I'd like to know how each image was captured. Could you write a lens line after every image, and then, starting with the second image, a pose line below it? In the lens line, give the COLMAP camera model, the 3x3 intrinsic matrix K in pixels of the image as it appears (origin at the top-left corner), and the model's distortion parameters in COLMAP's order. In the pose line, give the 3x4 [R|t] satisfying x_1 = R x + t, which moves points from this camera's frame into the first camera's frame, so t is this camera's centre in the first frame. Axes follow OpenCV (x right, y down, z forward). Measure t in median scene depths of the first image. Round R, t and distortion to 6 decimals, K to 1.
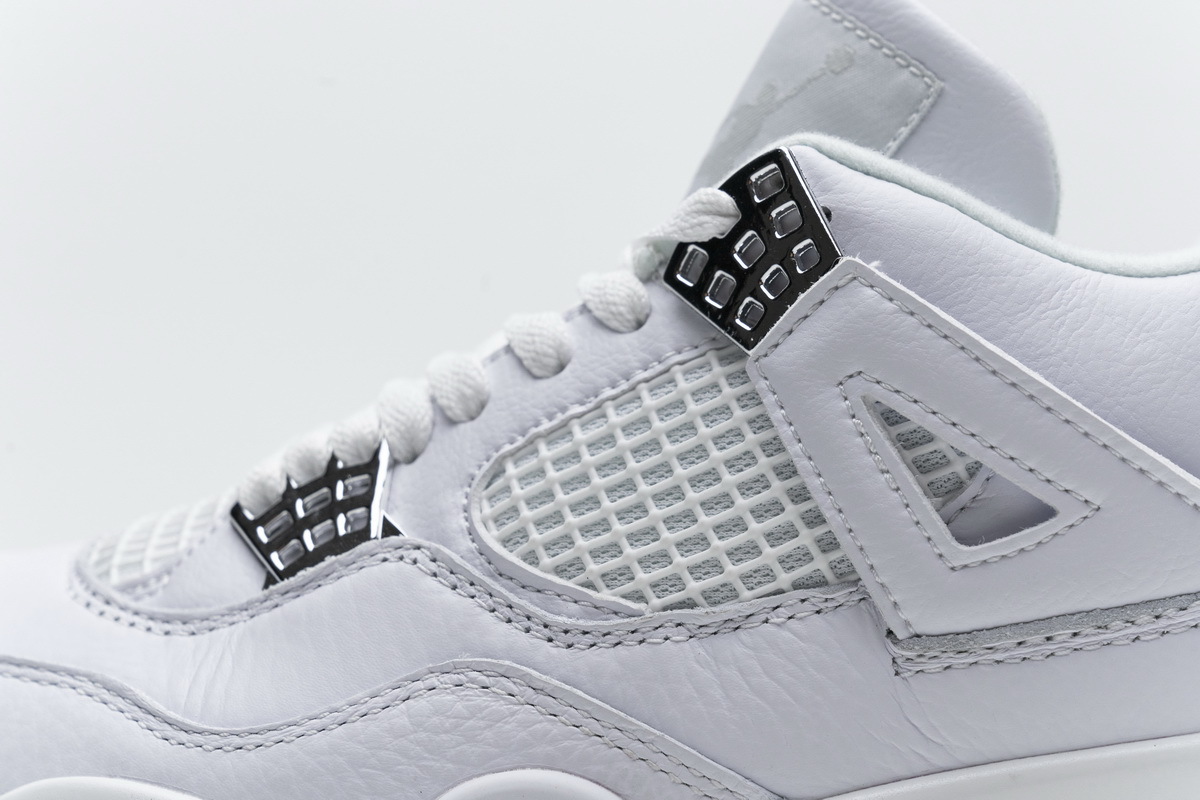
lens RADIAL K [[2429.1, 0, 601.1], [0, 2429.1, 393.8], [0, 0, 1]] dist [0.003031, 0.000000]
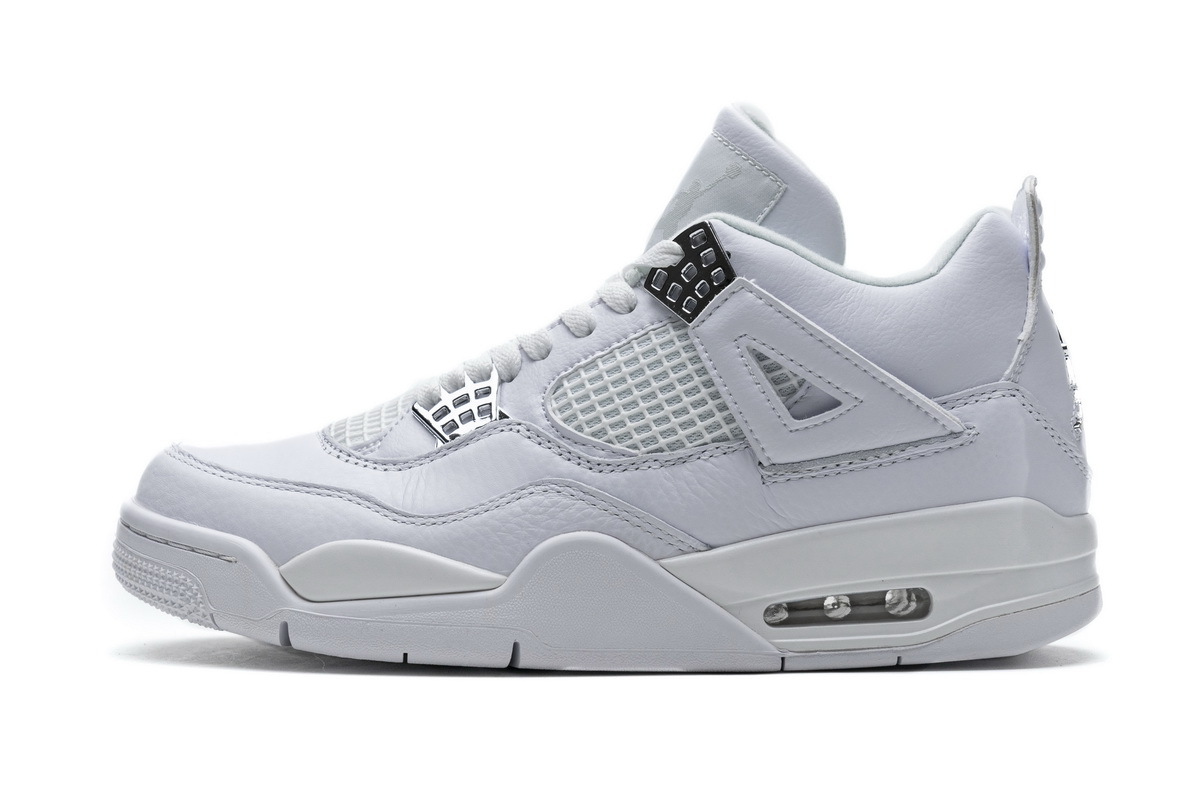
lens RADIAL K [[2429.1, 0, 598.2], [0, 2429.1, 402.6], [0, 0, 1]] dist [0.003031, 0.000000]
pose [[0.998225, -0.001901, 0.059531, -0.132824], [0.000470, 0.999711, 0.024037, -0.000936], [-0.059560, -0.023967, 0.997937, -0.986021]]
